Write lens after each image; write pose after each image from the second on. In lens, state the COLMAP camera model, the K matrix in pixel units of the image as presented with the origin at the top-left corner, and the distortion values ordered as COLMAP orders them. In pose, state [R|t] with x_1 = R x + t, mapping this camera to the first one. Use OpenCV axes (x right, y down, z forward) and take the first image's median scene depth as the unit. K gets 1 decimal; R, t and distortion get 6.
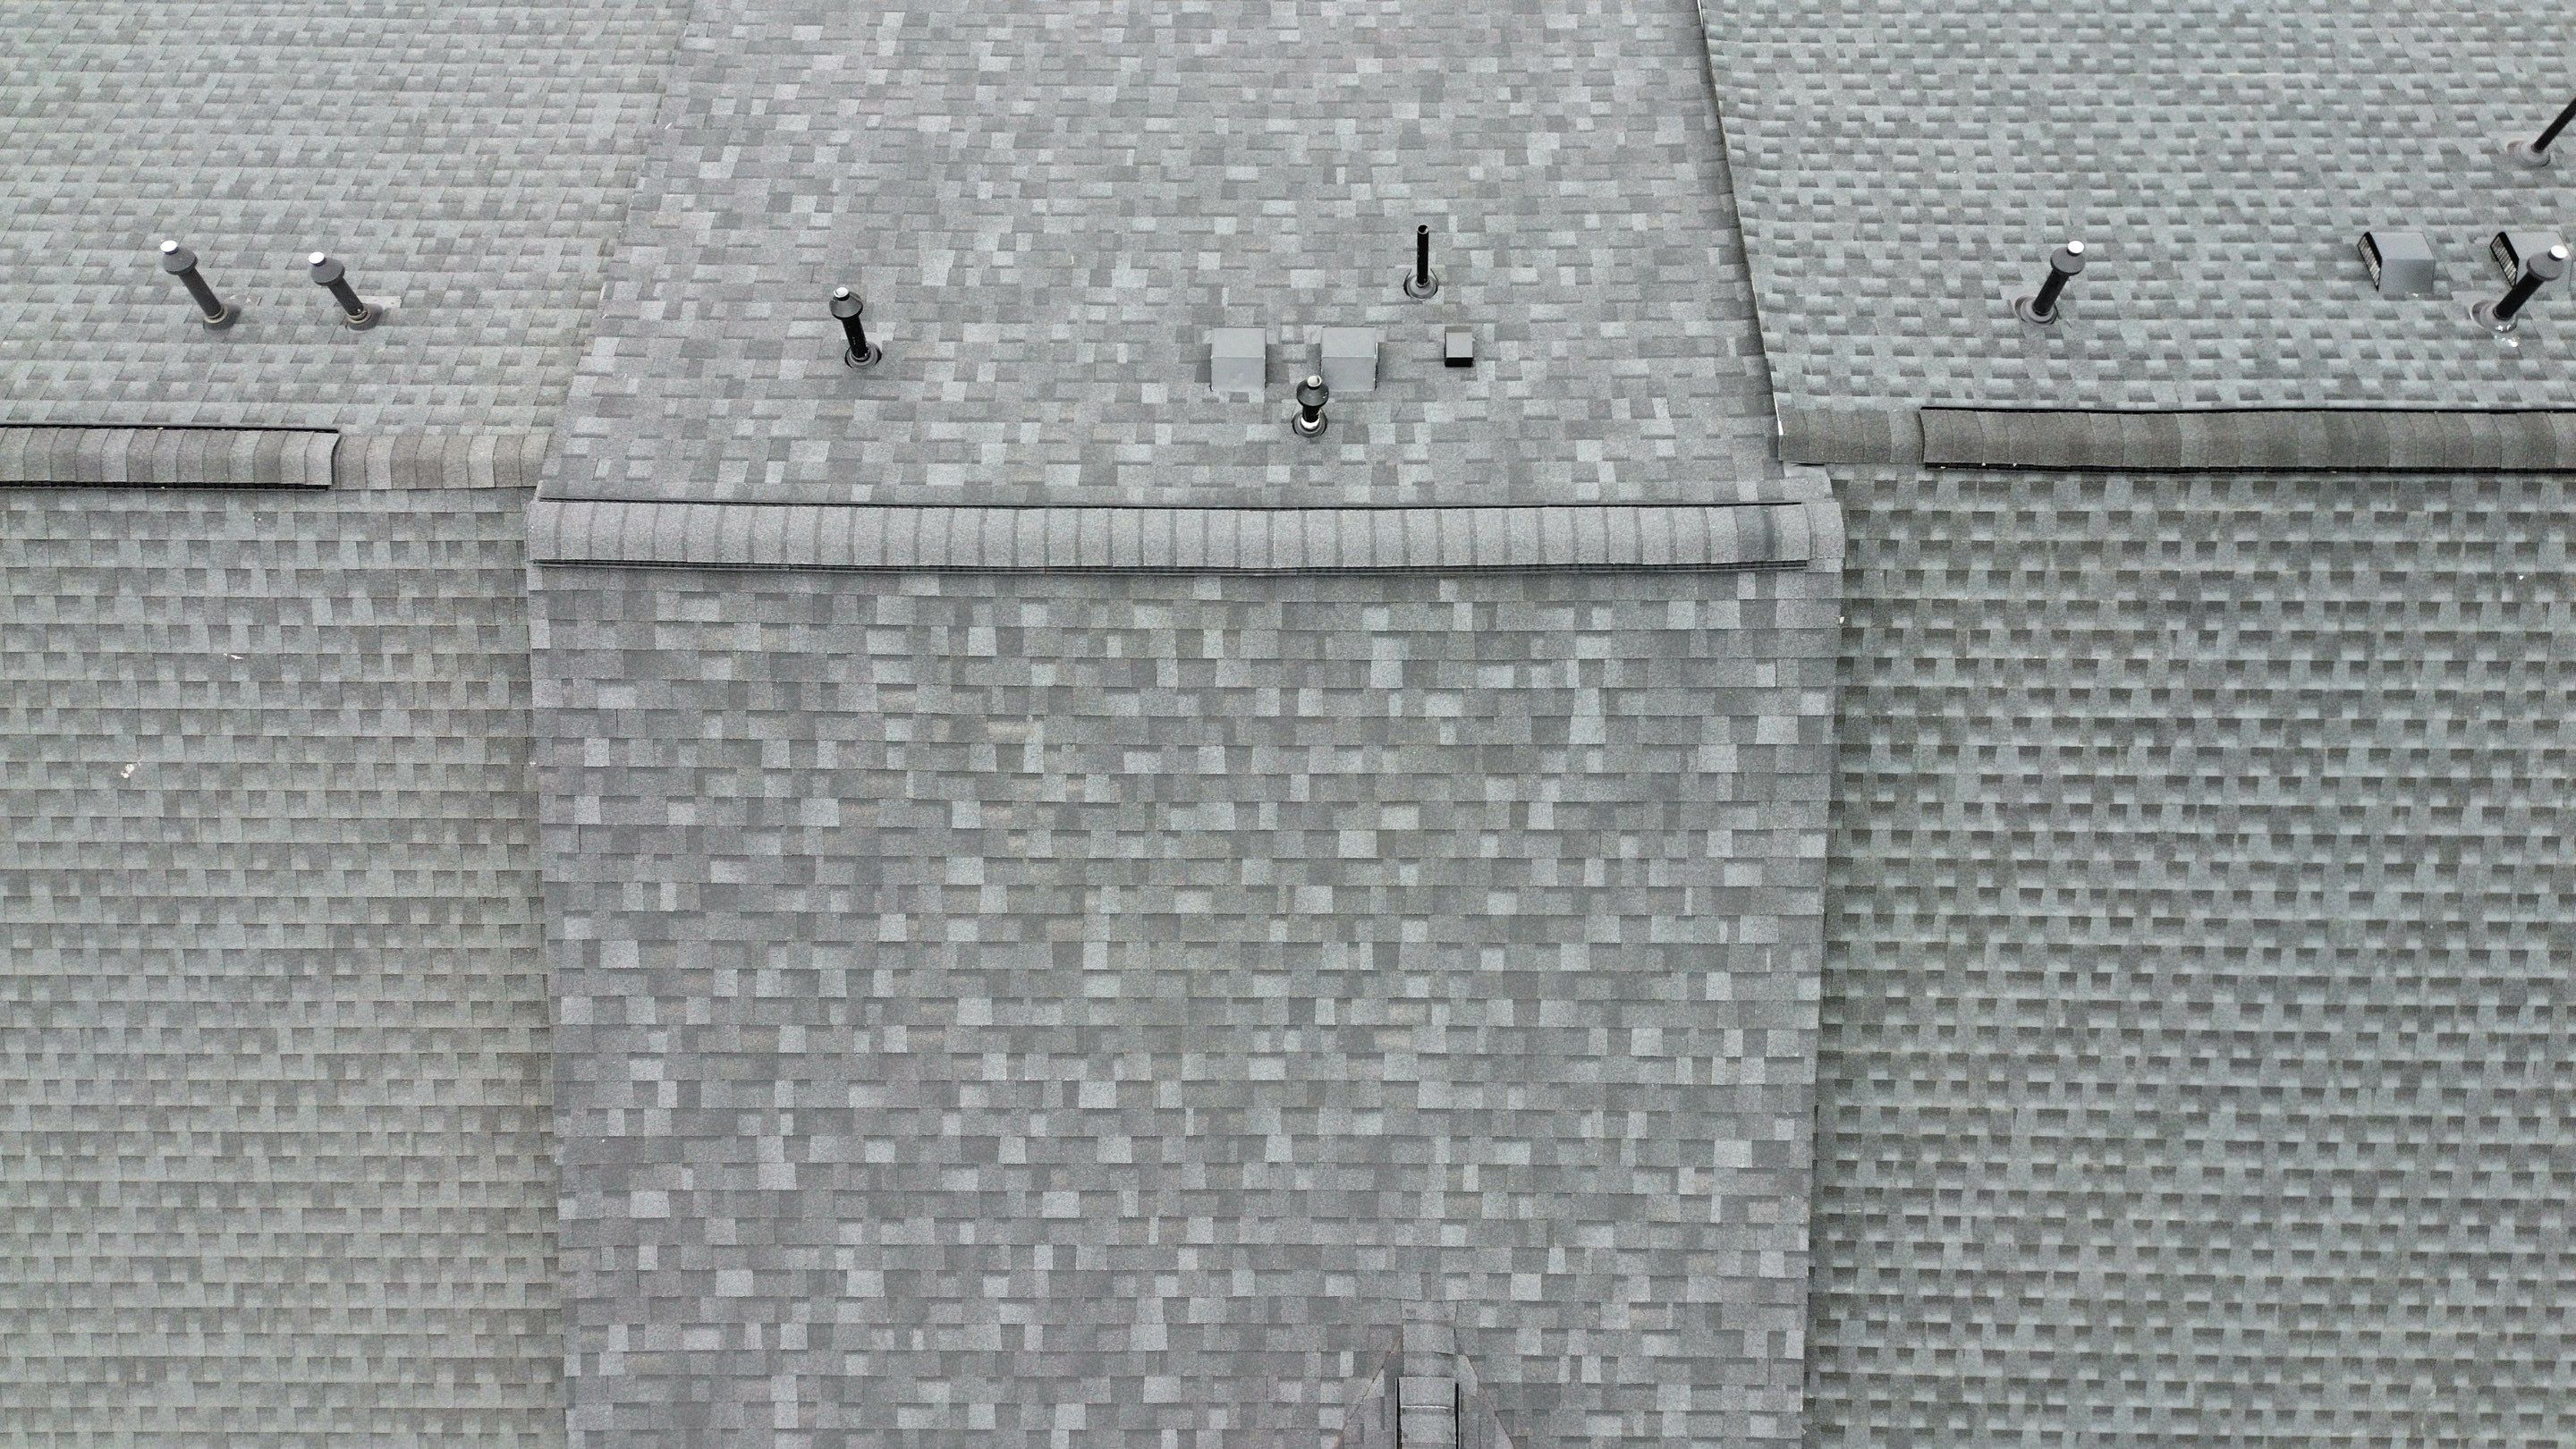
lens RADIAL K [[1804.9, 0, 1296.8], [0, 1804.9, 719.3], [0, 0, 1]] dist [0.067631, -0.061875]
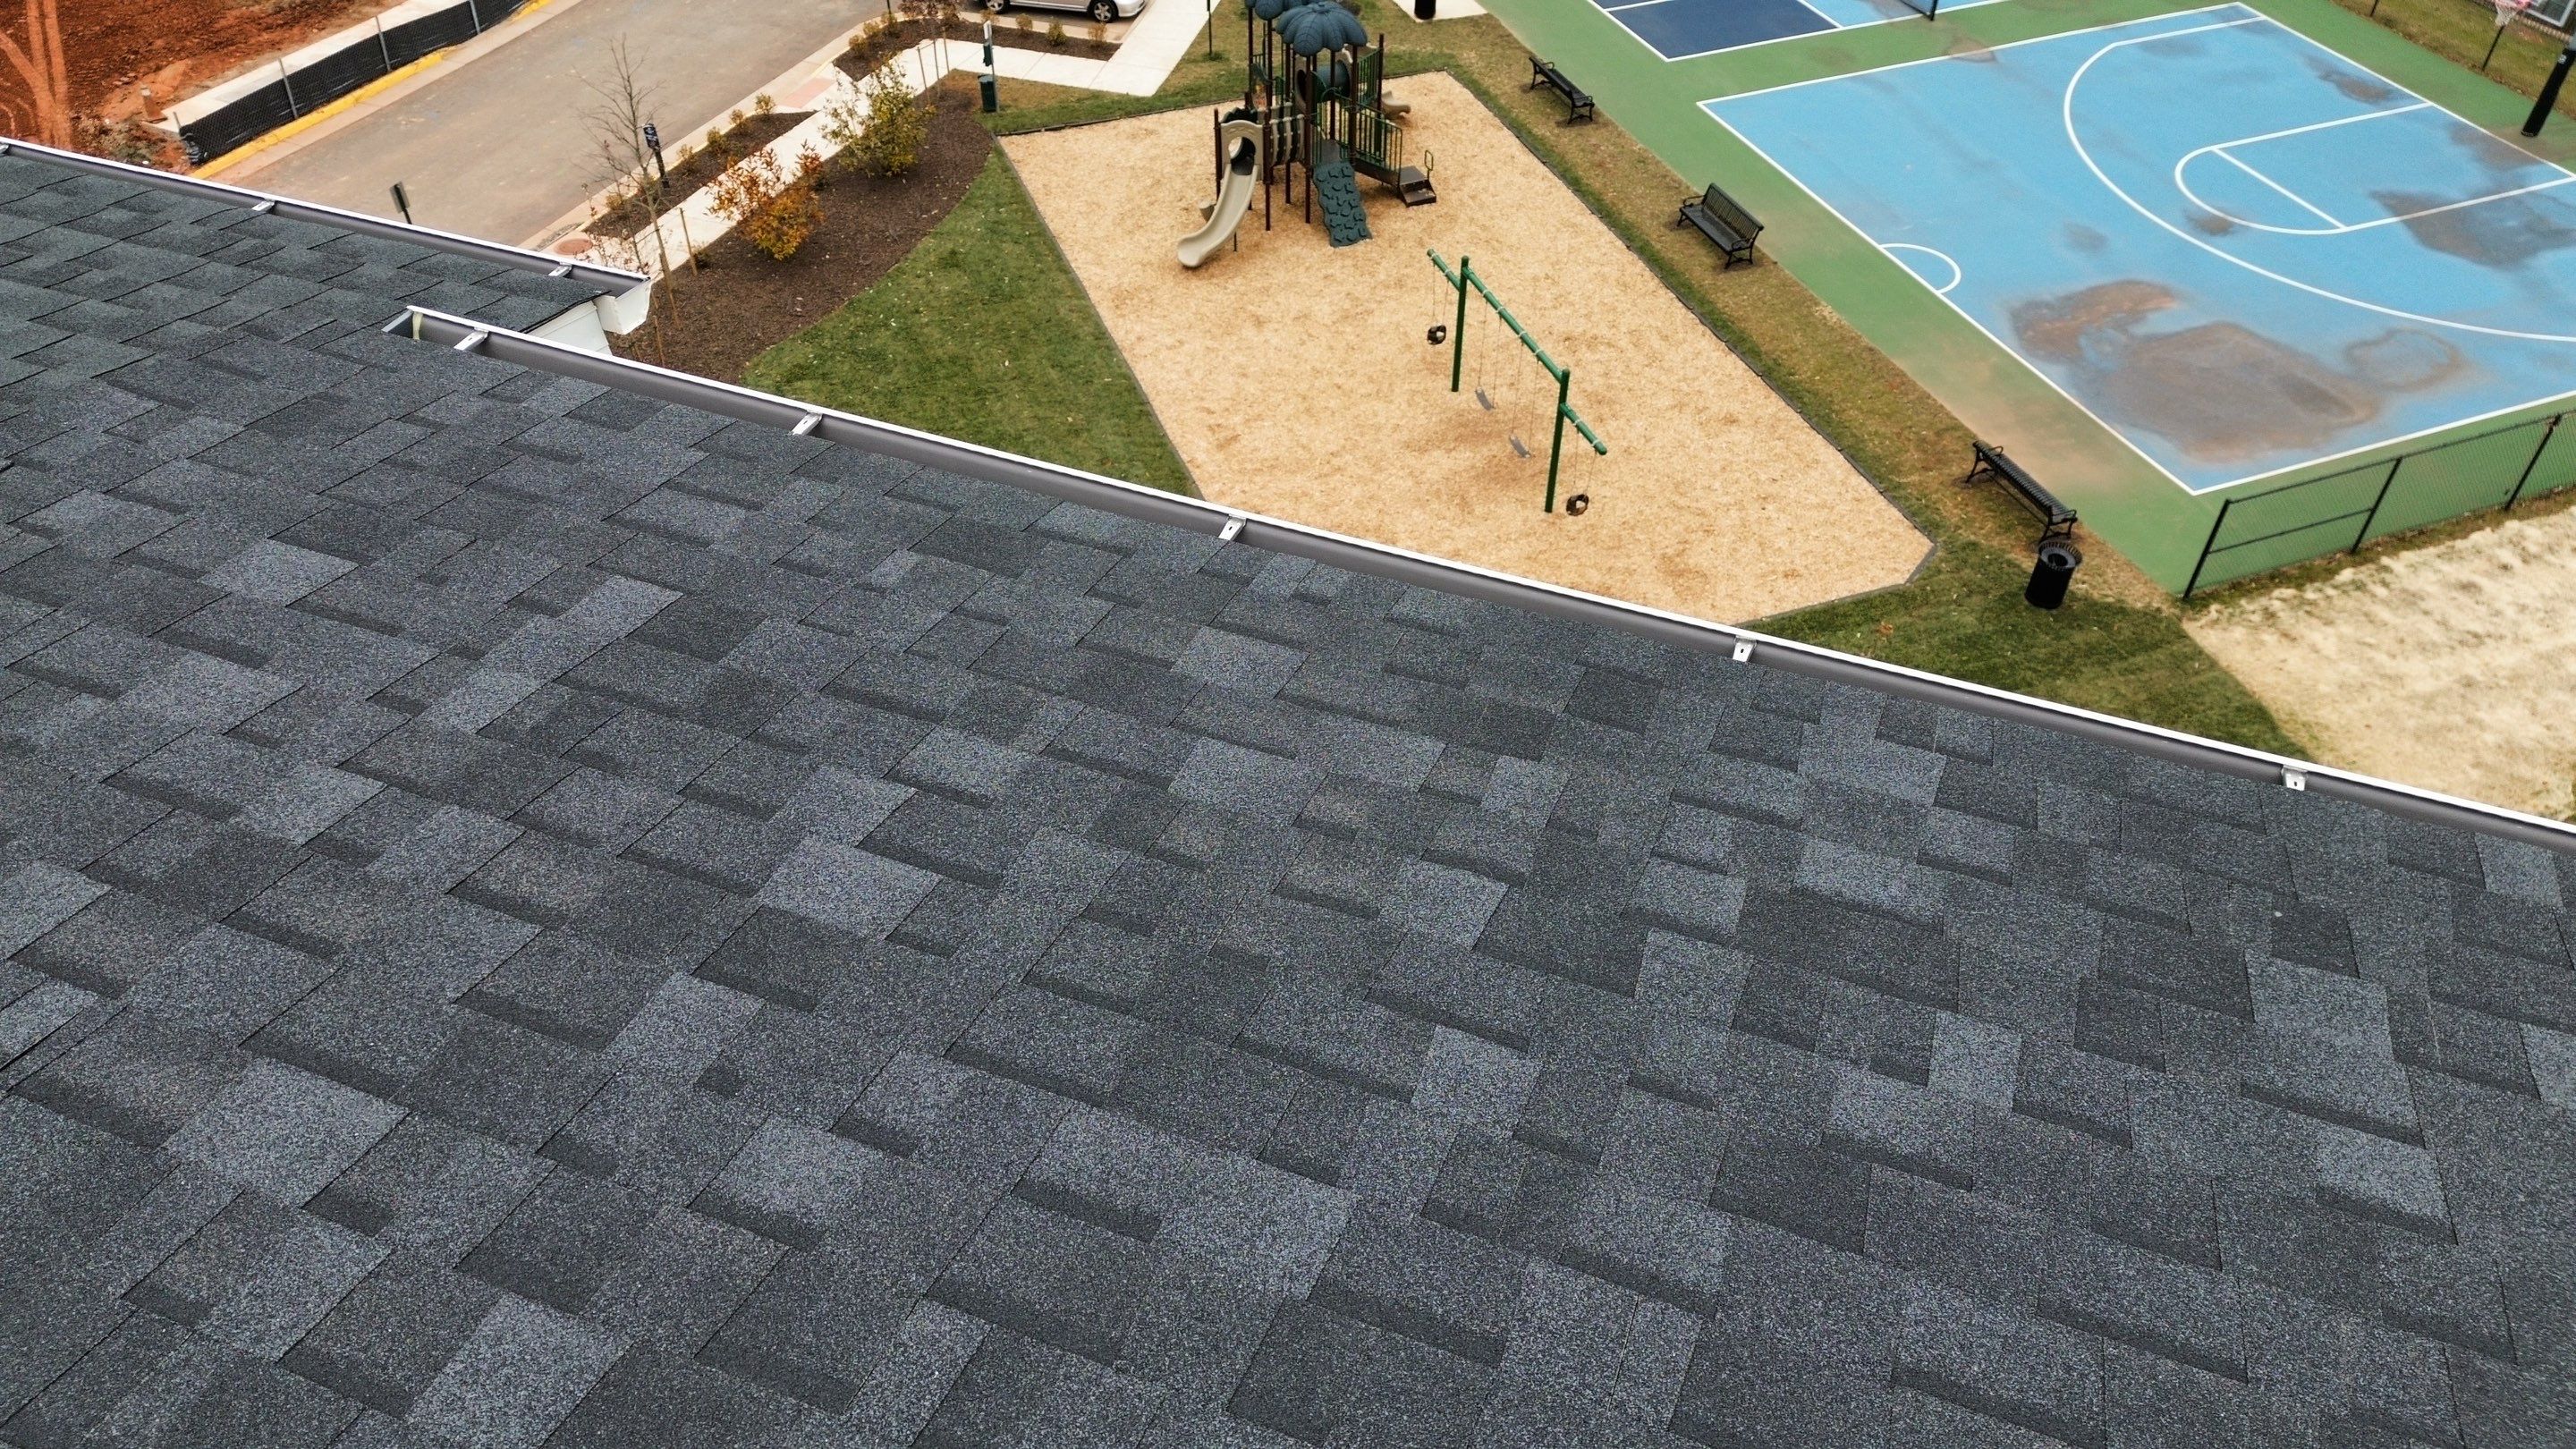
lens RADIAL K [[1804.9, 0, 1287.2], [0, 1804.9, 724.3], [0, 0, 1]] dist [0.067631, -0.061875]
pose [[0.932800, 0.245586, -0.263763, -0.080362], [-0.325142, 0.889163, -0.321982, -0.379885], [0.155454, 0.386105, 0.909262, 0.946637]]
